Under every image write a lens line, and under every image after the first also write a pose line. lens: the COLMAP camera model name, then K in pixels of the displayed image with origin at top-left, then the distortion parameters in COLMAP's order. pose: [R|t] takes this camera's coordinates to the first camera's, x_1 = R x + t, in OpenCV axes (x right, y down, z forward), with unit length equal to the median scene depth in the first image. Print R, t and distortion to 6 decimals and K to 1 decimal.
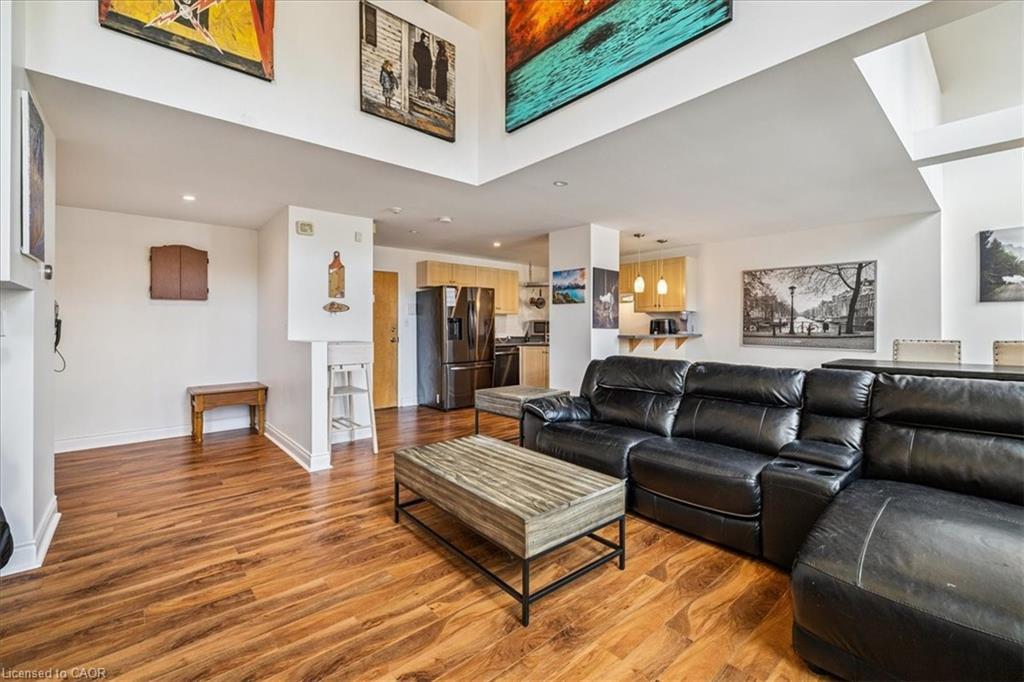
lens RADIAL K [[440.9, 0, 515.5], [0, 440.9, 322.7], [0, 0, 1]] dist [0.000963, -0.000037]
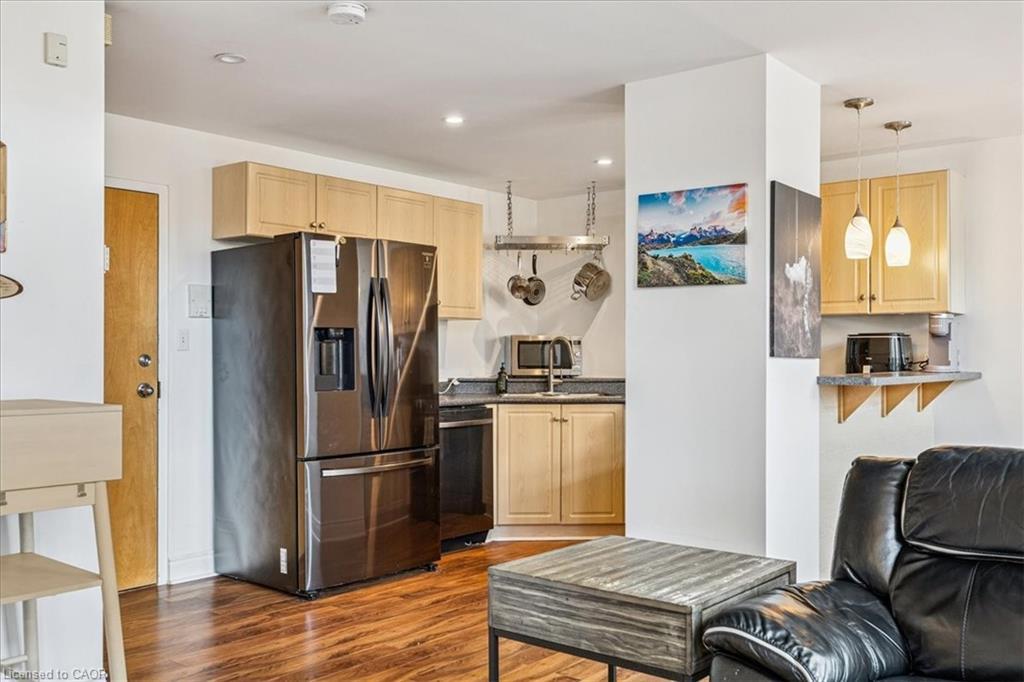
lens RADIAL K [[952.2, 0, 517.8], [0, 952.2, 348.1], [0, 0, 1]] dist [-0.001615, 0.000000]
pose [[0.988504, 0.002669, 0.151173, -0.107778], [-0.003308, 0.999987, 0.003975, 0.002617], [-0.151161, -0.004429, 0.988499, 0.236605]]
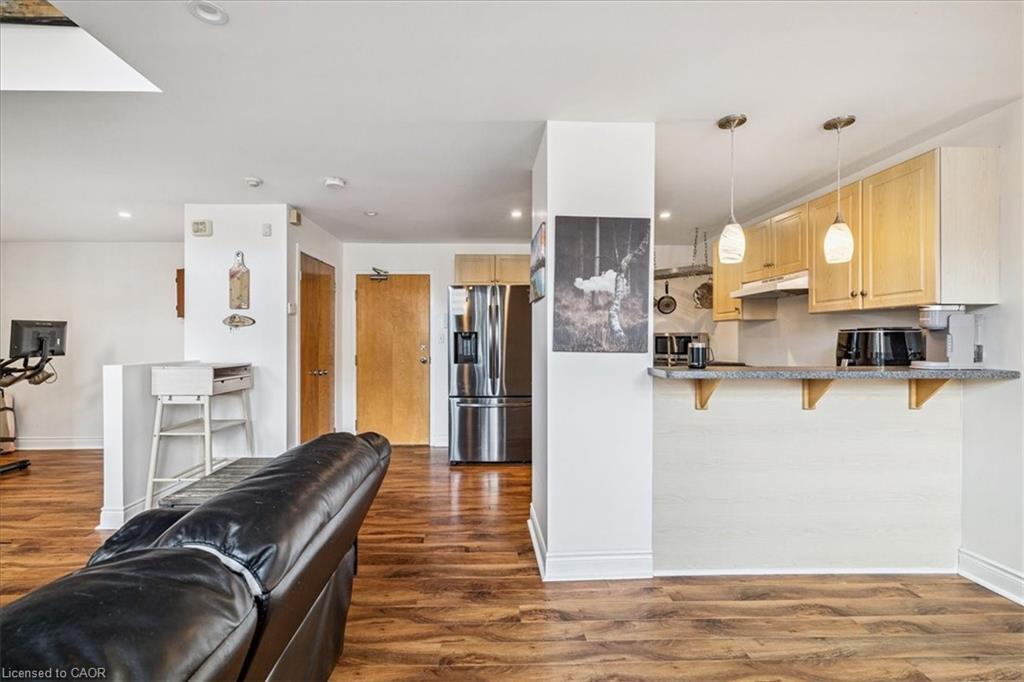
lens RADIAL K [[440.9, 0, 488.4], [0, 440.9, 341.4], [0, 0, 1]] dist [0.000963, -0.000037]
pose [[0.761405, 0.002192, -0.648273, 0.338645], [0.005225, 0.999941, 0.009517, -0.001778], [0.648255, -0.010633, 0.761349, 0.495084]]
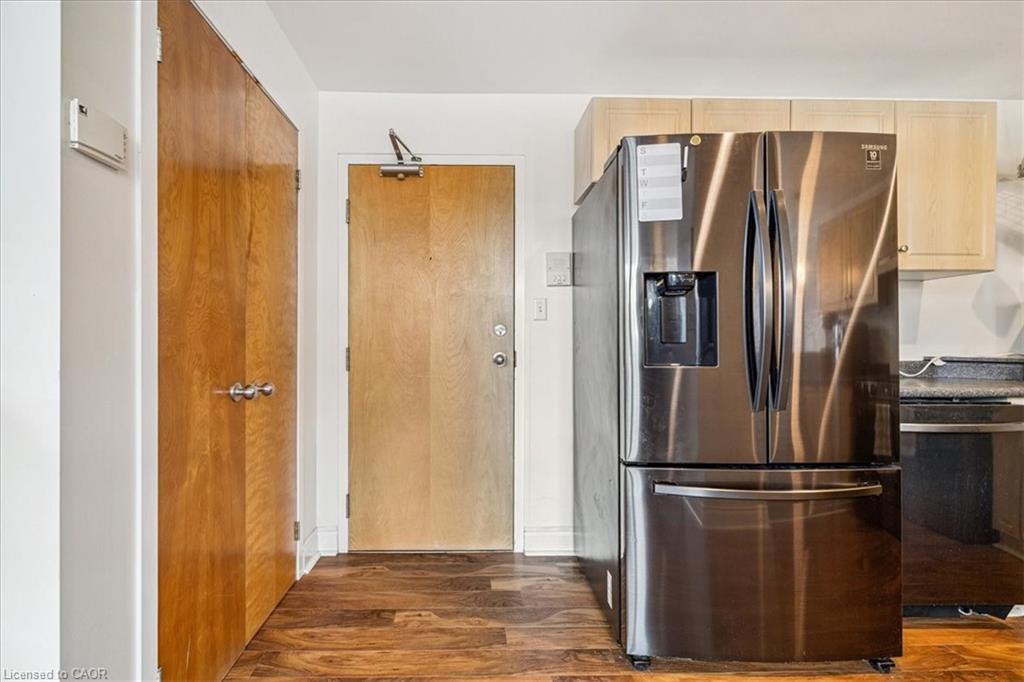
lens RADIAL K [[440.9, 0, 478.5], [0, 440.9, 345.7], [0, 0, 1]] dist [0.000963, -0.000037]
pose [[0.753558, 0.004696, -0.657365, -0.063312], [0.004413, 0.999916, 0.012202, 0.025065], [0.657367, -0.012096, 0.753474, 0.758324]]
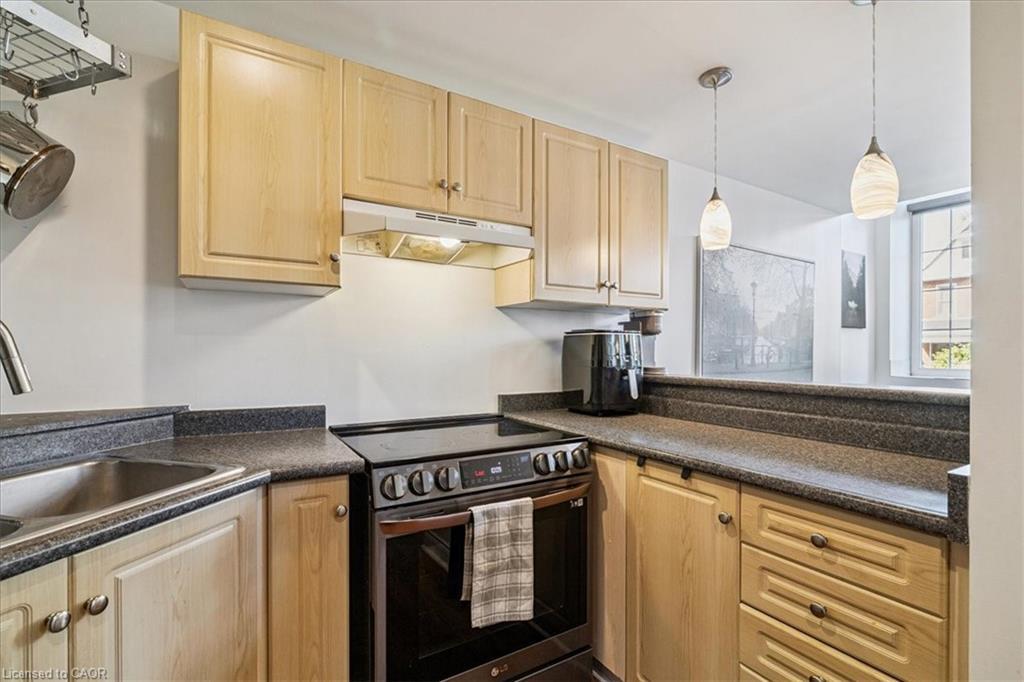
lens RADIAL K [[462.1, 0, 498.5], [0, 462.1, 350.2], [0, 0, 1]] dist [-0.001889, 0.000139]
pose [[0.197716, 0.001958, 0.980257, -0.015397], [-0.012925, 0.999916, 0.000610, 0.007926], [-0.980174, -0.012791, 0.197725, 1.051652]]
